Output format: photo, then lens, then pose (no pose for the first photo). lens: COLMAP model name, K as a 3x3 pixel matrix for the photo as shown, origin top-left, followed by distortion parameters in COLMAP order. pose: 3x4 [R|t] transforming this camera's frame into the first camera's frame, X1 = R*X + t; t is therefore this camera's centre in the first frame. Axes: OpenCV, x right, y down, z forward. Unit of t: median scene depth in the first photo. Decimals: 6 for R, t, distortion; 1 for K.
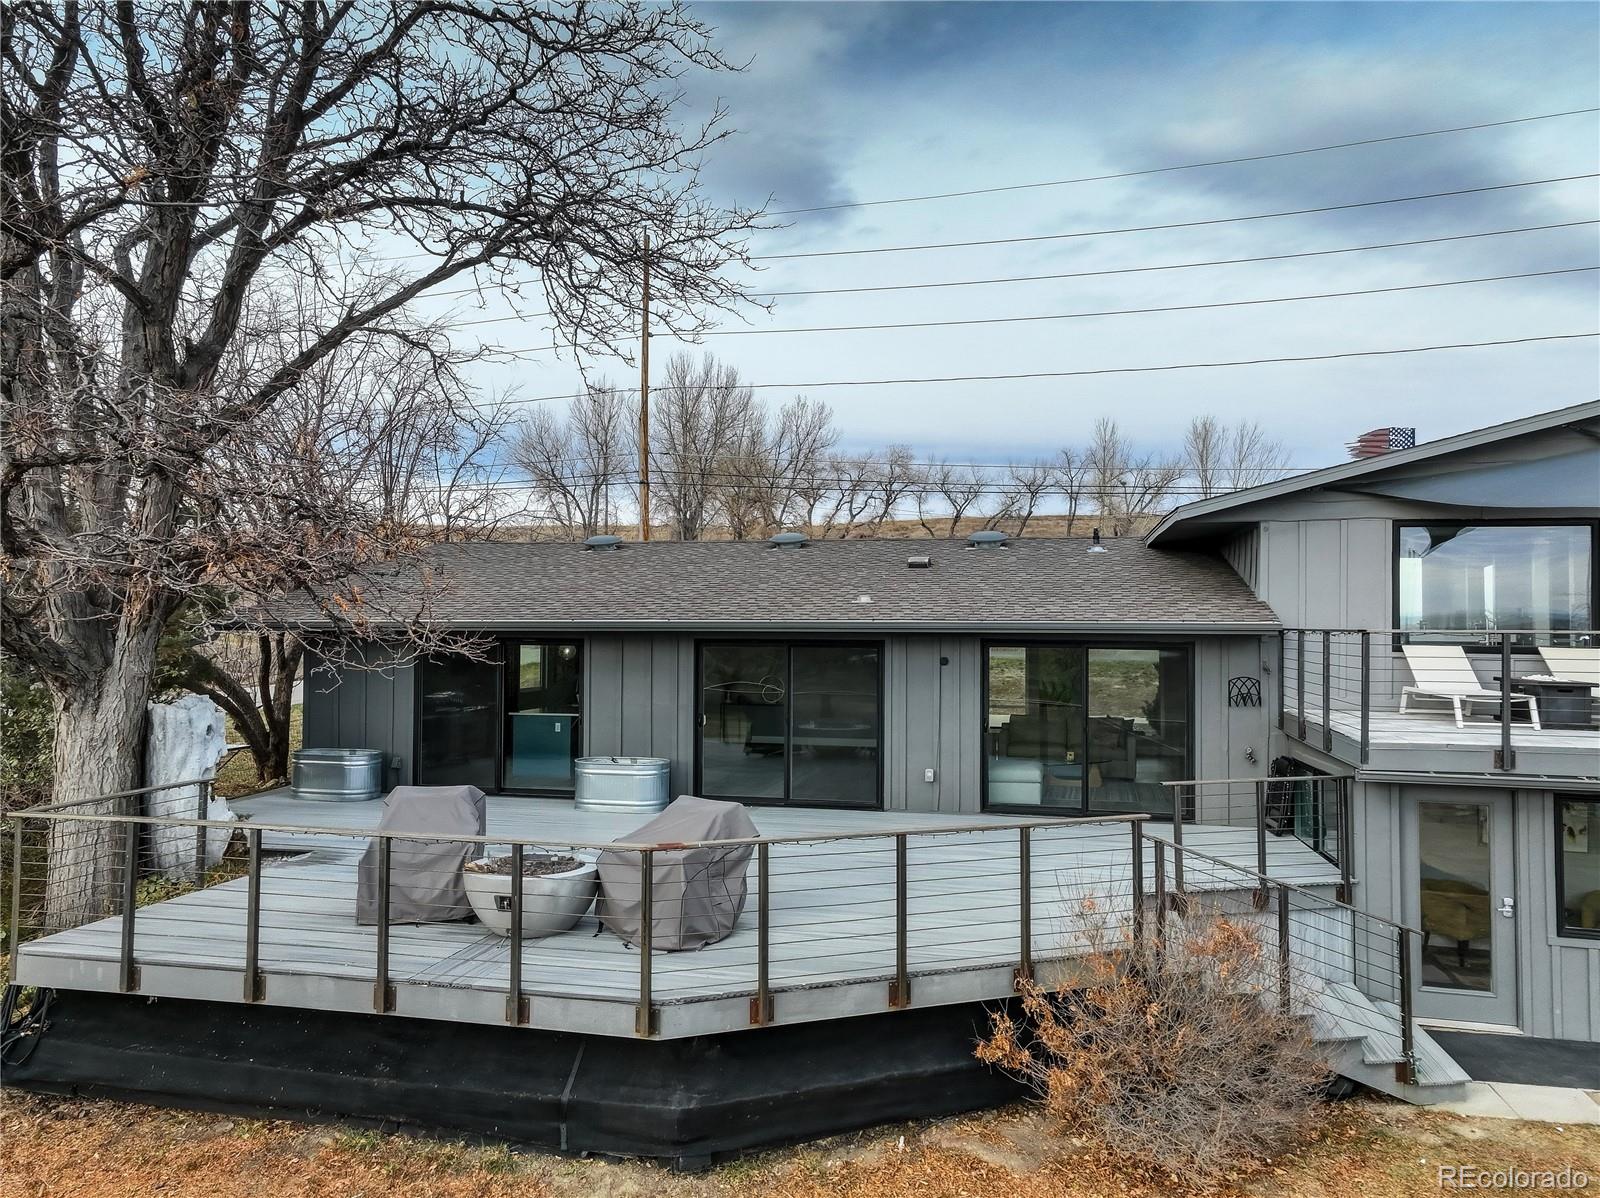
lens RADIAL K [[1153.9, 0, 836.0], [0, 1153.9, 598.2], [0, 0, 1]] dist [0.017409, 0.025417]
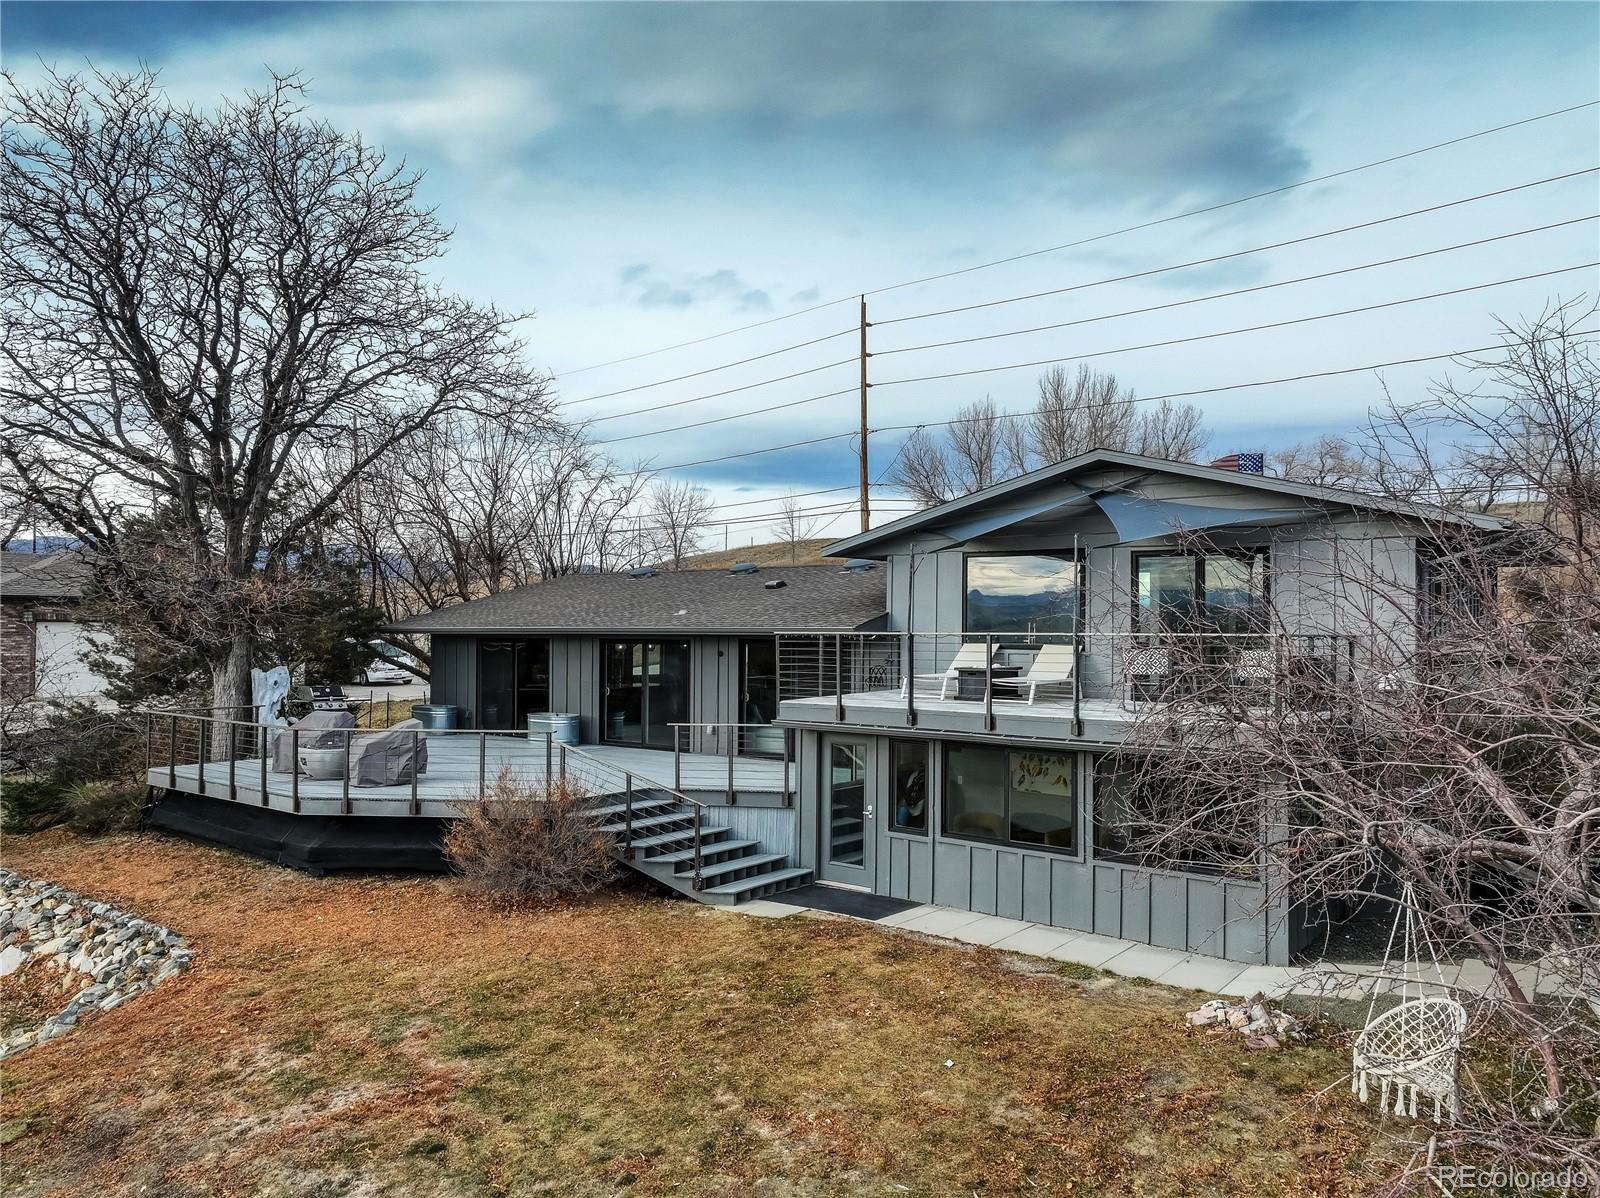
lens RADIAL K [[1153.9, 0, 812.3], [0, 1153.9, 598.5], [0, 0, 1]] dist [0.017409, 0.025417]
pose [[0.901094, -0.014533, -0.433380, 1.152271], [0.013313, 0.999894, -0.005850, -0.008955], [0.433420, -0.000498, 0.901192, -0.402144]]
